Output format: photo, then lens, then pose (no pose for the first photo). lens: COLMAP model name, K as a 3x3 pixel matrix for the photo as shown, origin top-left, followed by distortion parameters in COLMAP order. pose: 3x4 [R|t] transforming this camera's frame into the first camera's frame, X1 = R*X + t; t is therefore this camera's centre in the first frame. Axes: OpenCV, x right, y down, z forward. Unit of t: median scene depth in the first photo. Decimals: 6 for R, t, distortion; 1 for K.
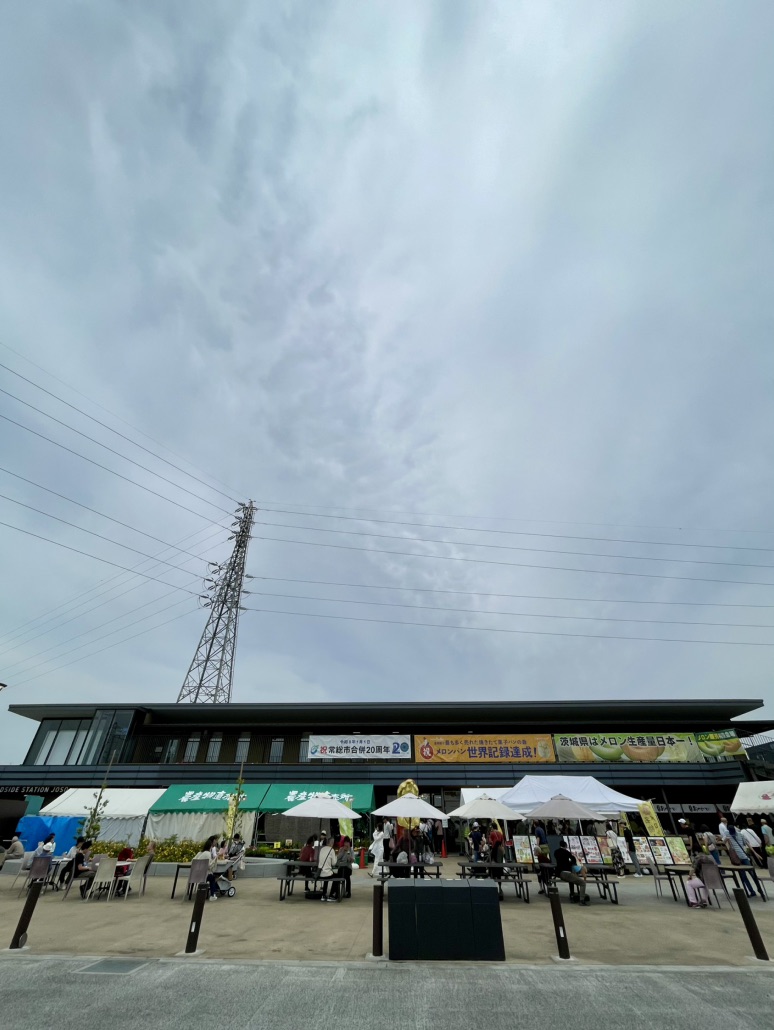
lens RADIAL K [[411.7, 0, 387.0], [0, 411.7, 515.0], [0, 0, 1]] dist [-0.000106, -0.000004]
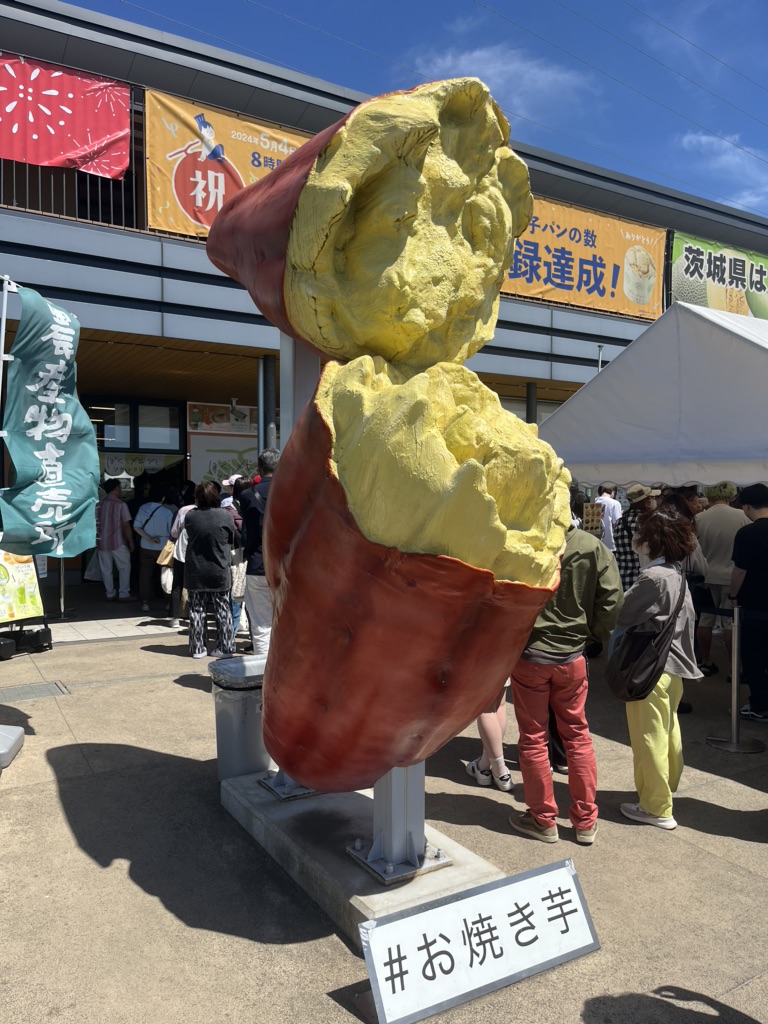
lens RADIAL K [[794.3, 0, 379.3], [0, 794.3, 514.9], [0, 0, 1]] dist [0.045043, -0.092992]
pose [[0.830685, -0.009354, 0.556664, -0.039256], [-0.332698, 0.793357, 0.509802, 0.483387], [-0.446402, -0.608685, 0.655917, 0.645268]]
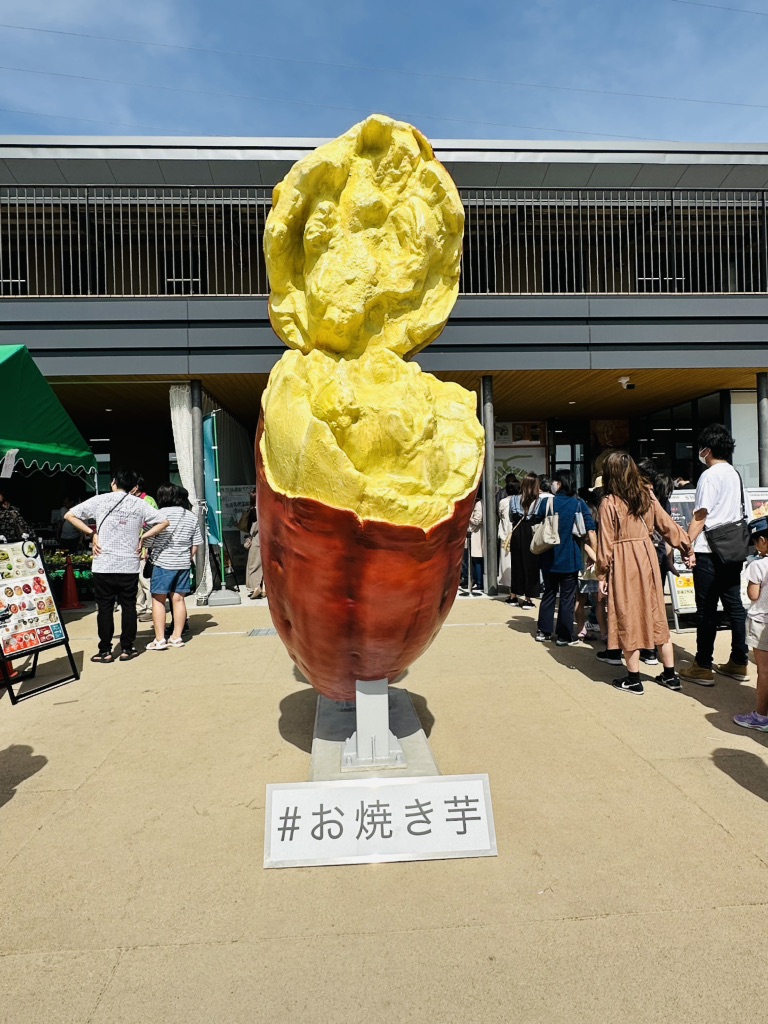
lens RADIAL K [[672.8, 0, 384.0], [0, 672.8, 512.0], [0, 0, 1]] dist [-0.034027, 0.000210]
pose [[0.994258, -0.026786, 0.103604, 0.026749], [-0.039322, 0.808982, 0.586517, 0.474866], [-0.099524, -0.587223, 0.803283, 0.615661]]
